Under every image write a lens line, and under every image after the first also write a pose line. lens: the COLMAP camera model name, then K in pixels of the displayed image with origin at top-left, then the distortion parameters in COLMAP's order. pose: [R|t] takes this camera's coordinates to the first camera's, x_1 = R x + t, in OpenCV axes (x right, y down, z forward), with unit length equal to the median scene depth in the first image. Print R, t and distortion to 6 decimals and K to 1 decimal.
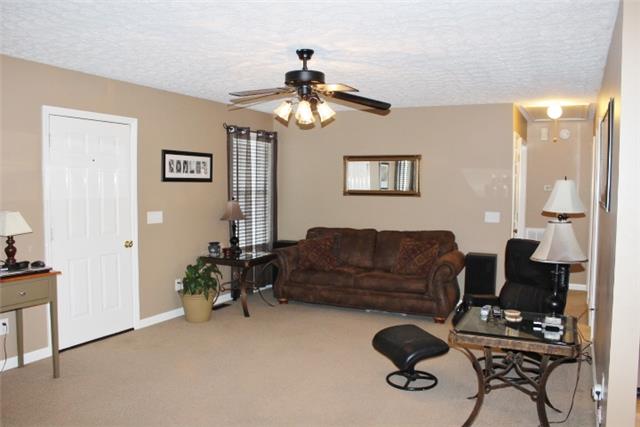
lens RADIAL K [[536.3, 0, 322.1], [0, 536.3, 216.4], [0, 0, 1]] dist [-0.166724, 0.152605]
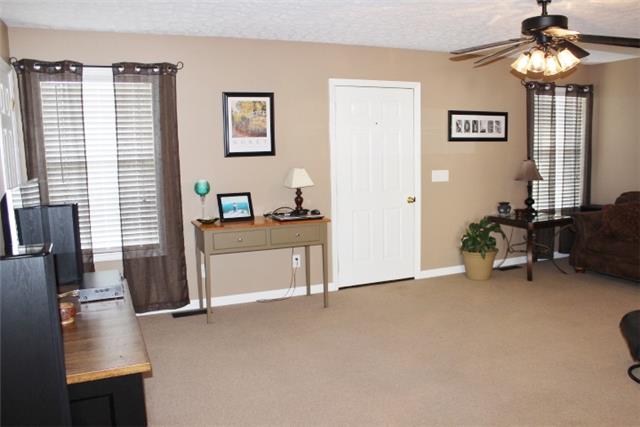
lens RADIAL K [[536.3, 0, 322.1], [0, 536.3, 216.4], [0, 0, 1]] dist [-0.166724, 0.152605]
pose [[0.762588, 0.060136, -0.644084, 0.180776], [-0.013506, 0.996933, 0.077089, 0.003832], [0.646744, -0.050088, 0.761061, 0.038862]]
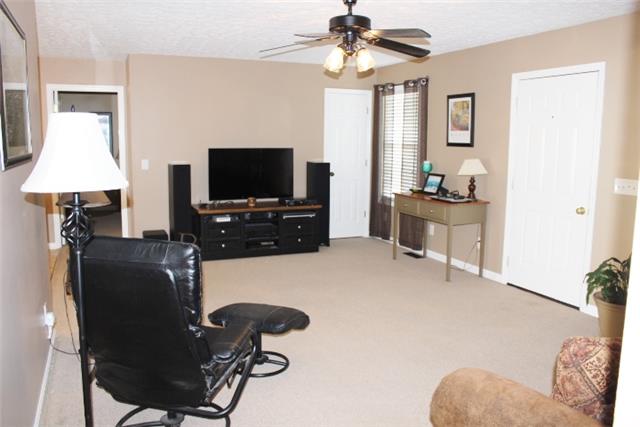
lens RADIAL K [[536.3, 0, 322.1], [0, 536.3, 216.4], [0, 0, 1]] dist [-0.166724, 0.152605]
pose [[-0.645921, 0.099349, -0.756912, 0.505391], [-0.059581, 0.981911, 0.179725, -0.060456], [0.761075, 0.161186, -0.628318, 1.086898]]
